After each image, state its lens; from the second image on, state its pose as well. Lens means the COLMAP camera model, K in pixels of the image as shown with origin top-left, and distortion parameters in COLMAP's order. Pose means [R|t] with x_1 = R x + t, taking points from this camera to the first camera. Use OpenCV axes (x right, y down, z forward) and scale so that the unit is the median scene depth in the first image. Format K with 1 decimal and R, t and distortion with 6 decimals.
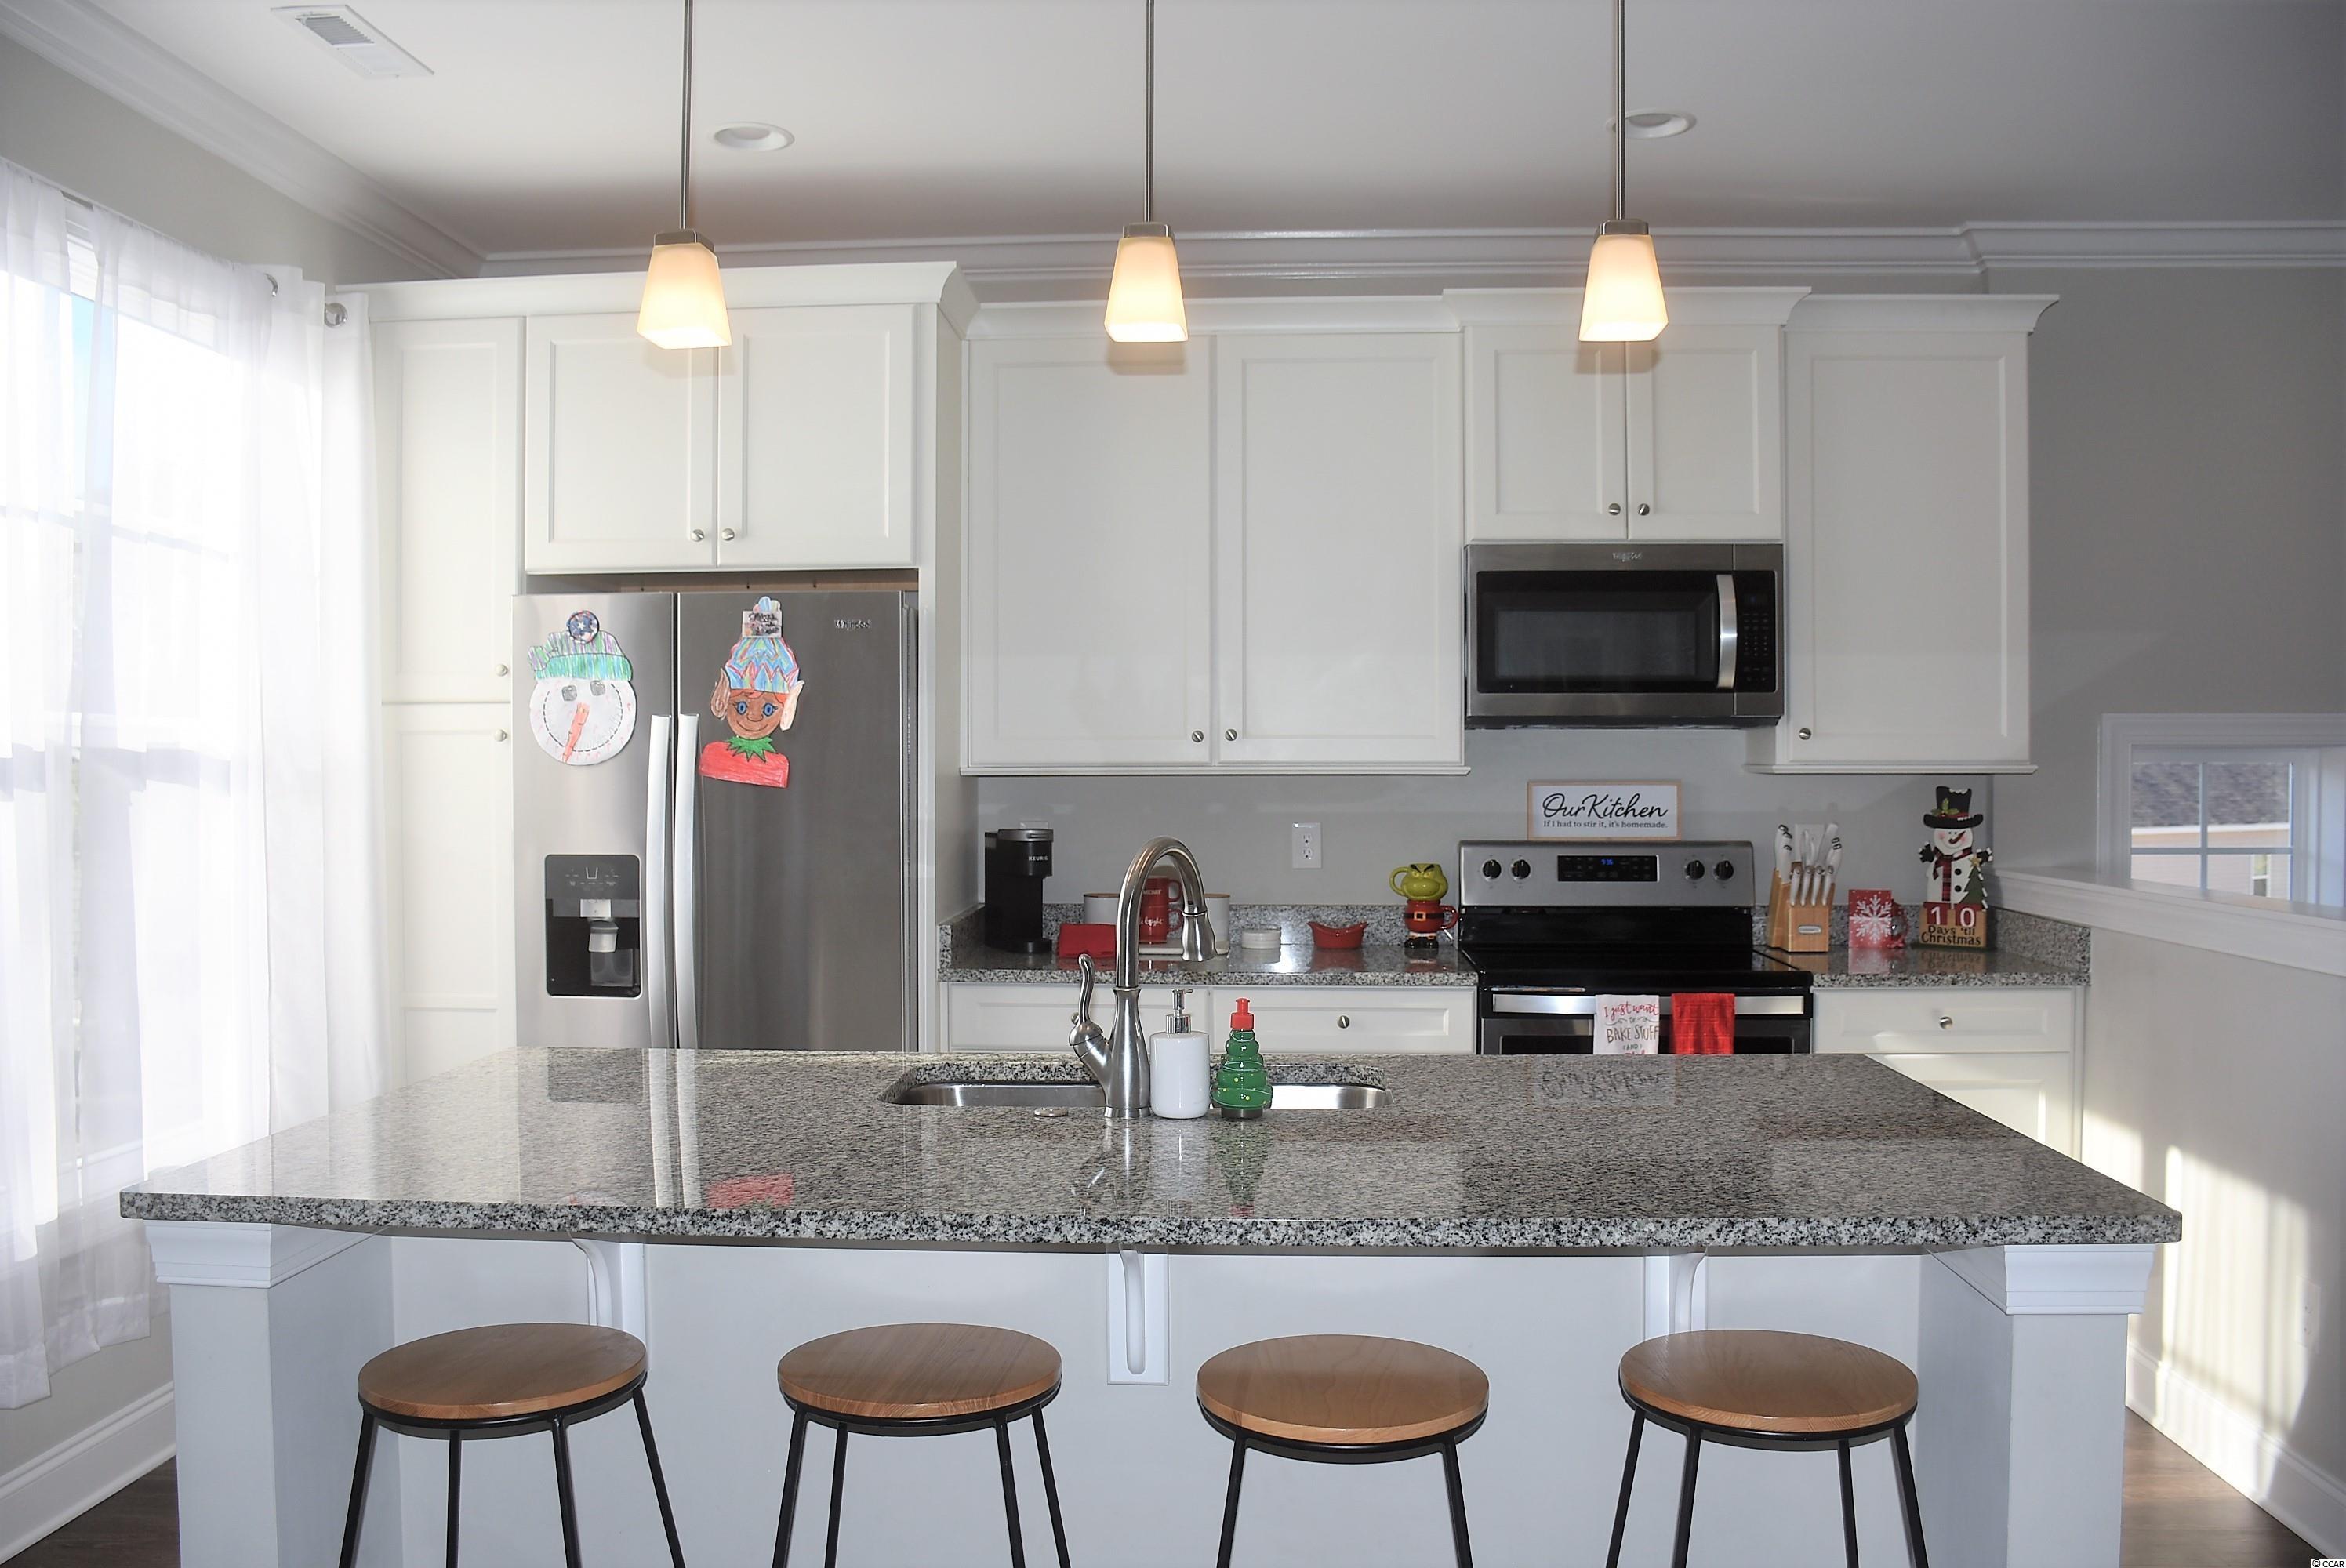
lens RADIAL K [[1878.3, 0, 1173.0], [0, 1878.3, 784.0], [0, 0, 1]] dist [-0.142894, 0.114980]
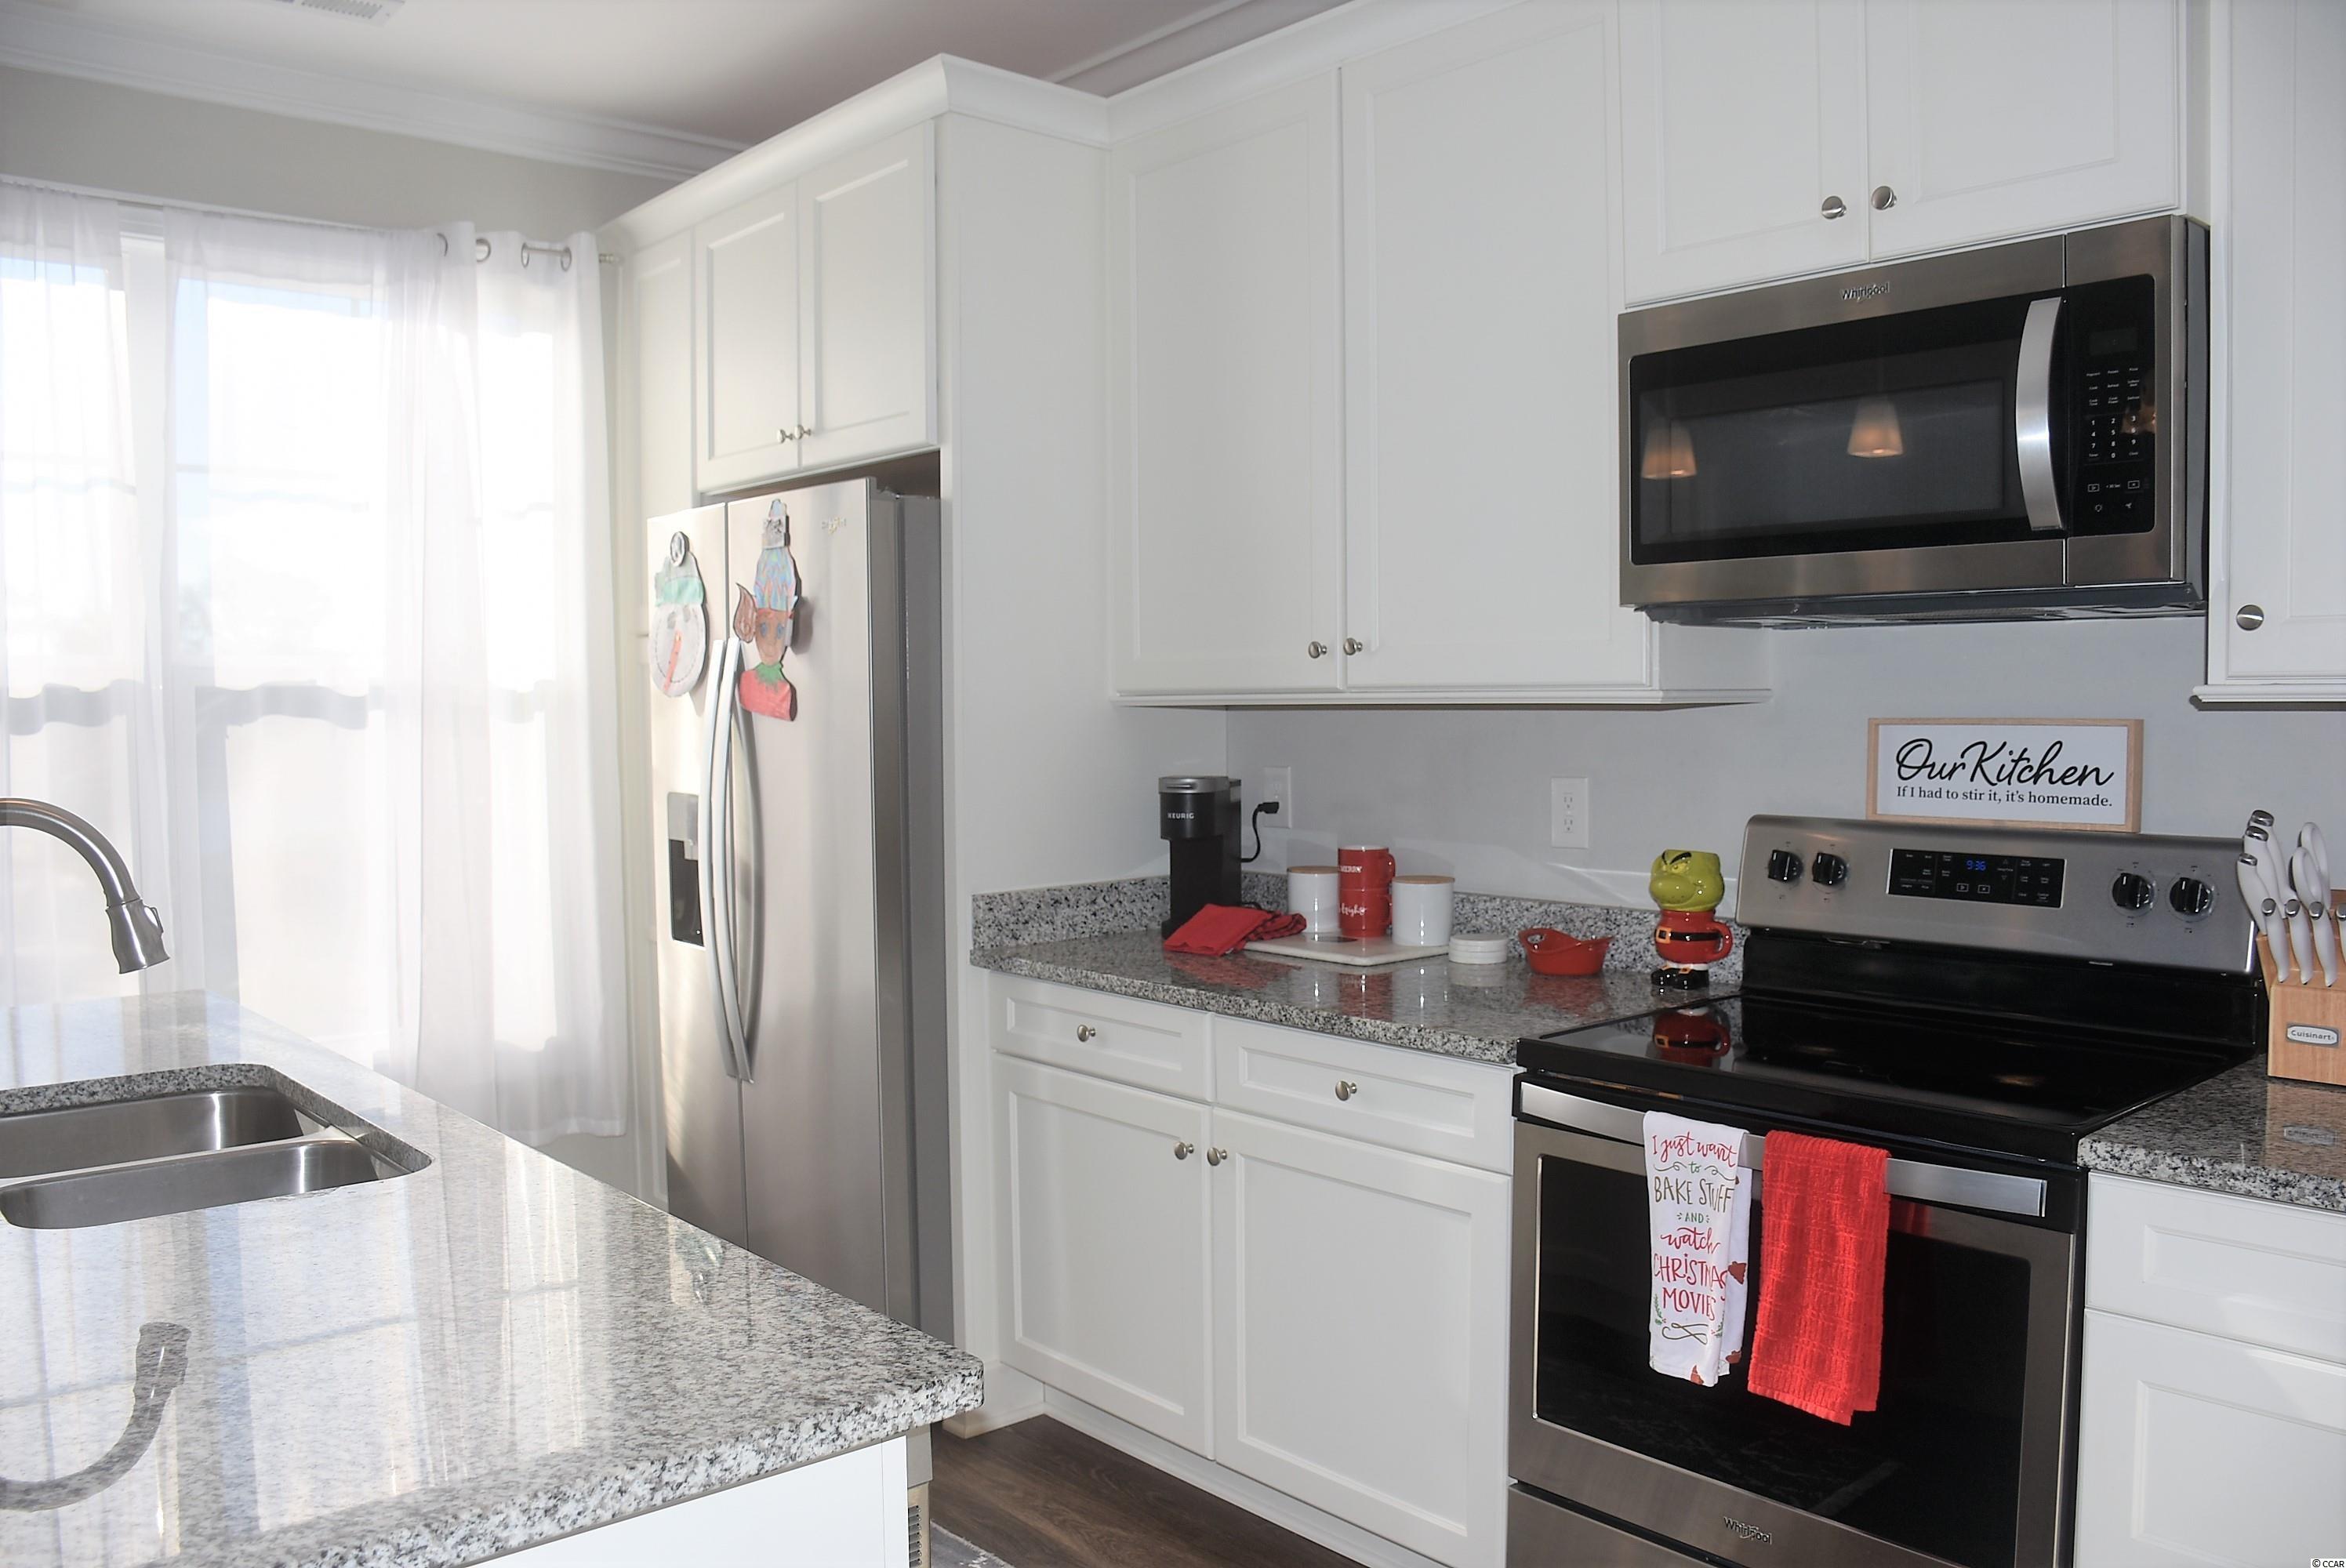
lens RADIAL K [[1835.9, 0, 1171.0], [0, 1835.9, 792.8], [0, 0, 1]] dist [-0.154129, 0.108140]
pose [[0.702568, 0.031946, -0.710899, 0.468049], [-0.000062, 0.998995, 0.044831, -0.002977], [0.711616, -0.031453, 0.701864, 0.496684]]
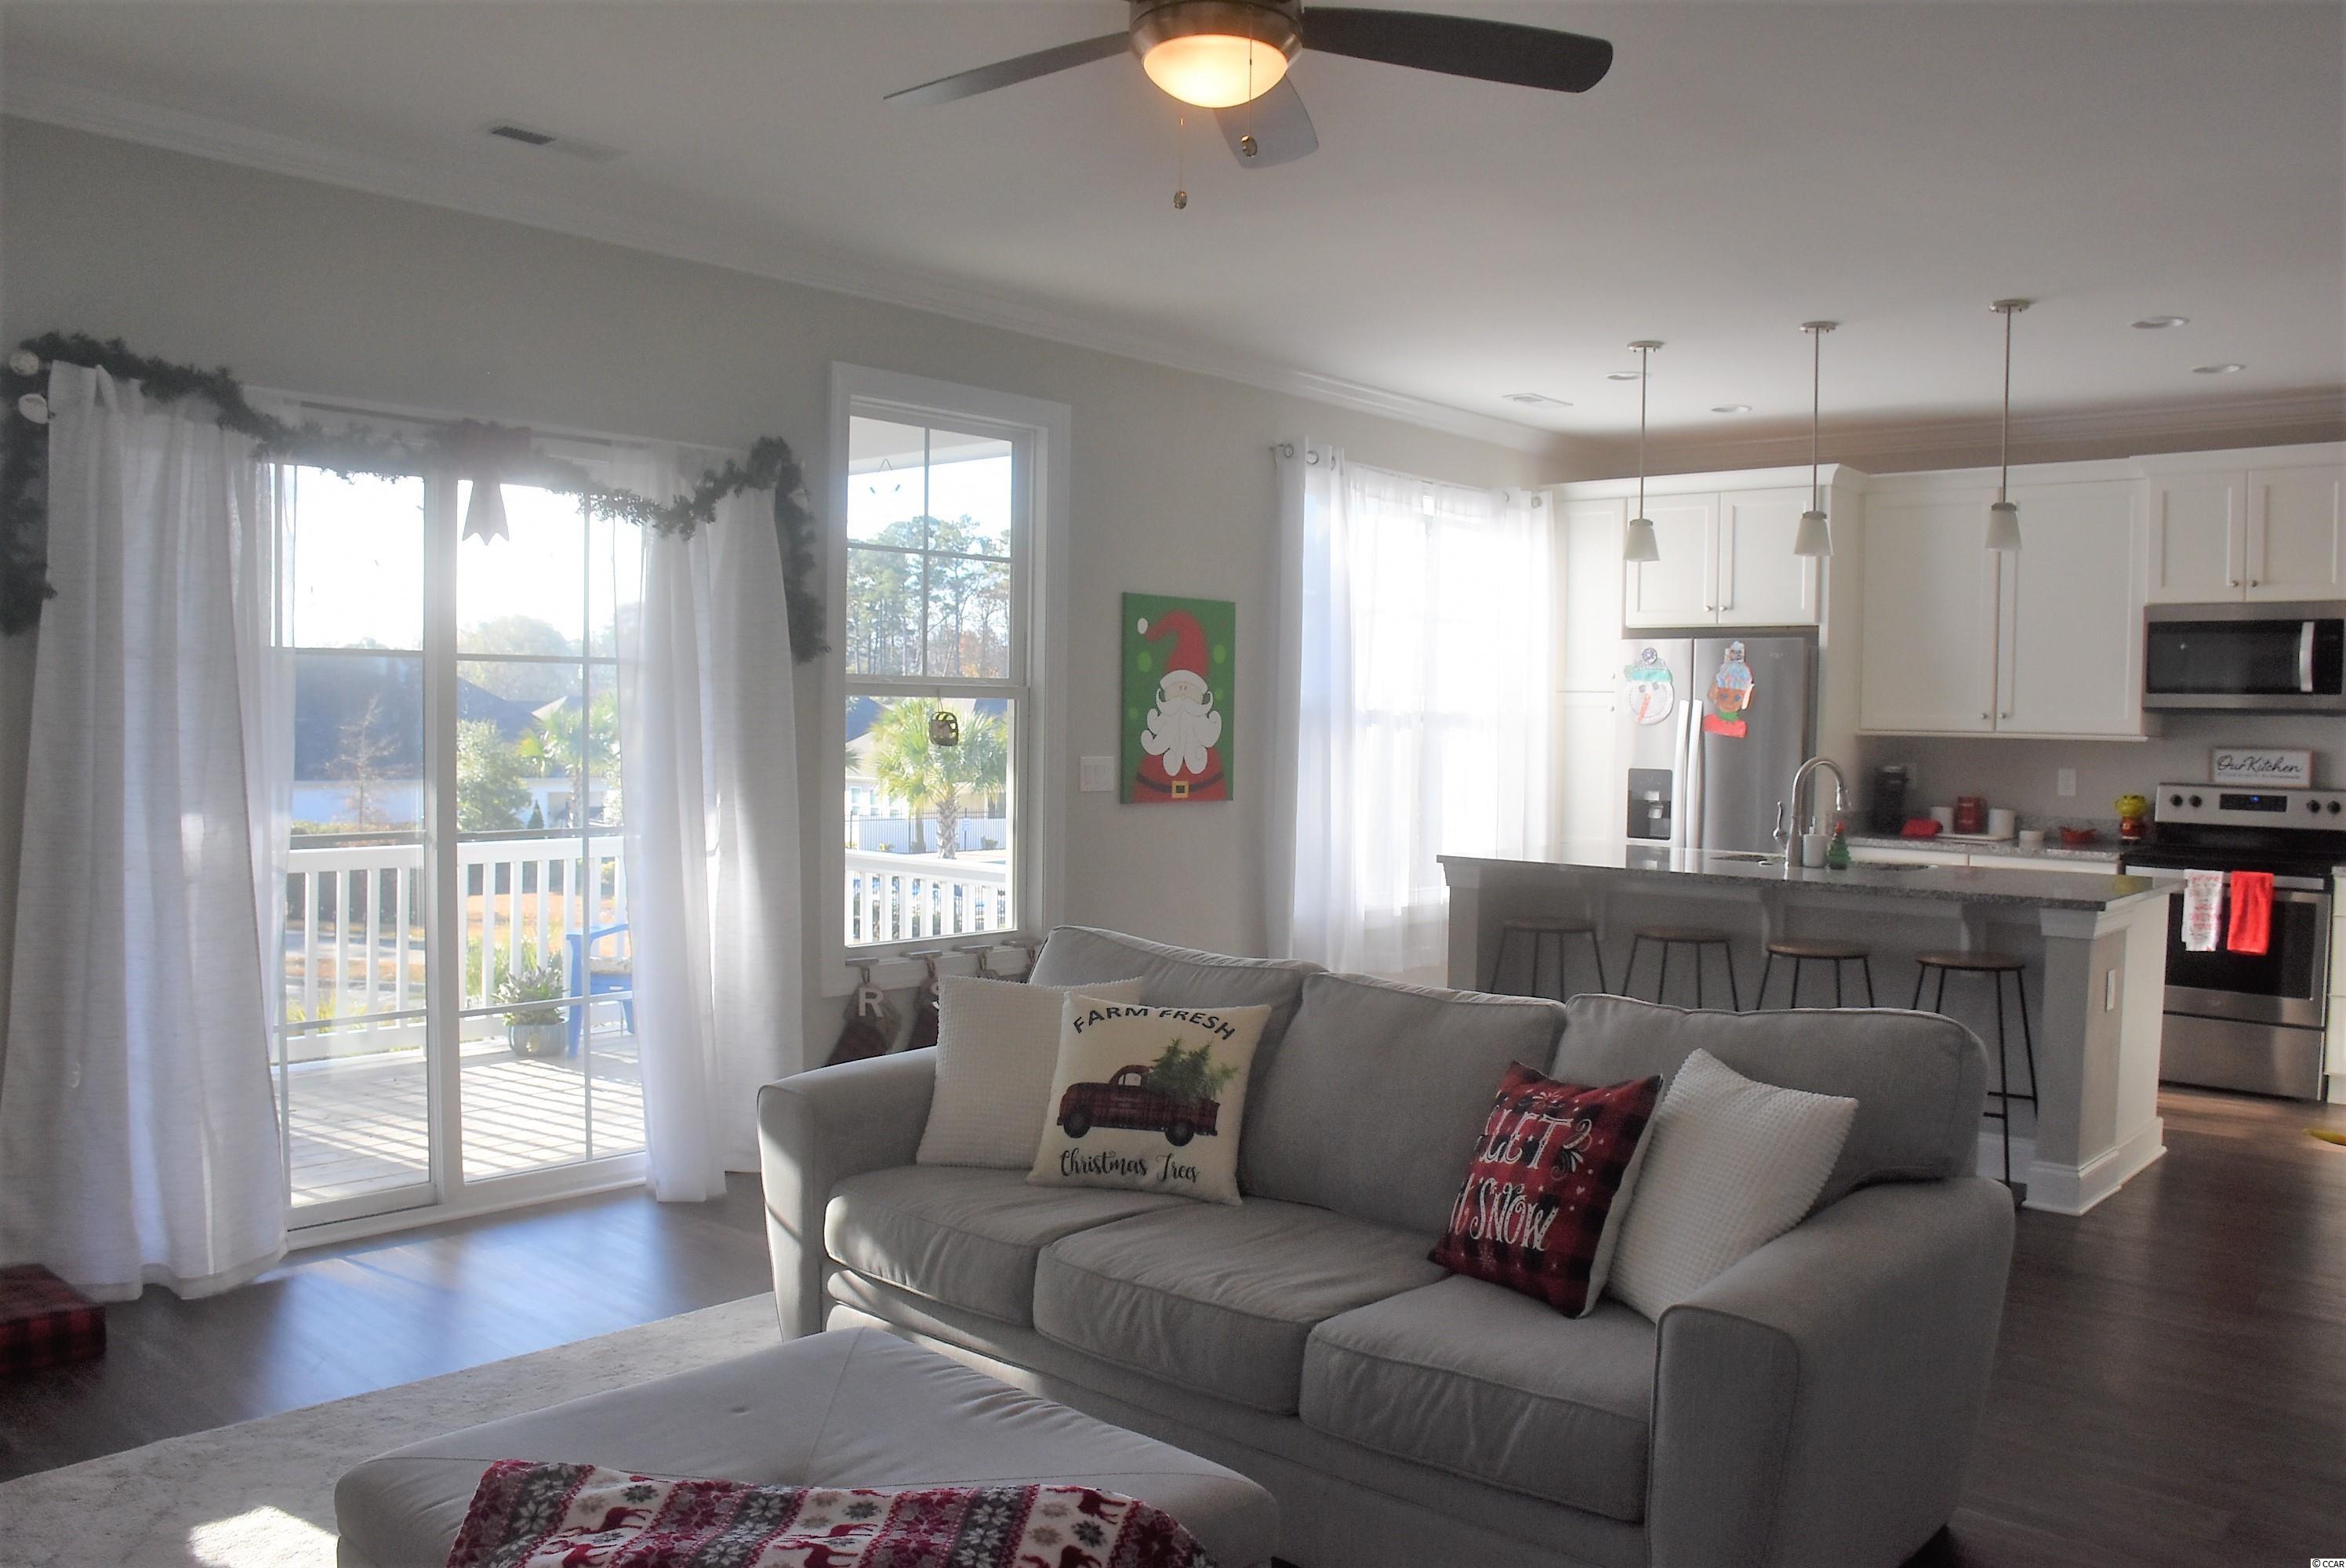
lens RADIAL K [[1827.8, 0, 1170.7], [0, 1827.8, 795.4], [0, 0, 1]] dist [-0.155195, 0.102605]
pose [[0.787595, 0.041416, -0.614799, 0.451339], [-0.024897, 0.999063, 0.035408, 0.009440], [0.615690, -0.012580, 0.787888, -0.808833]]
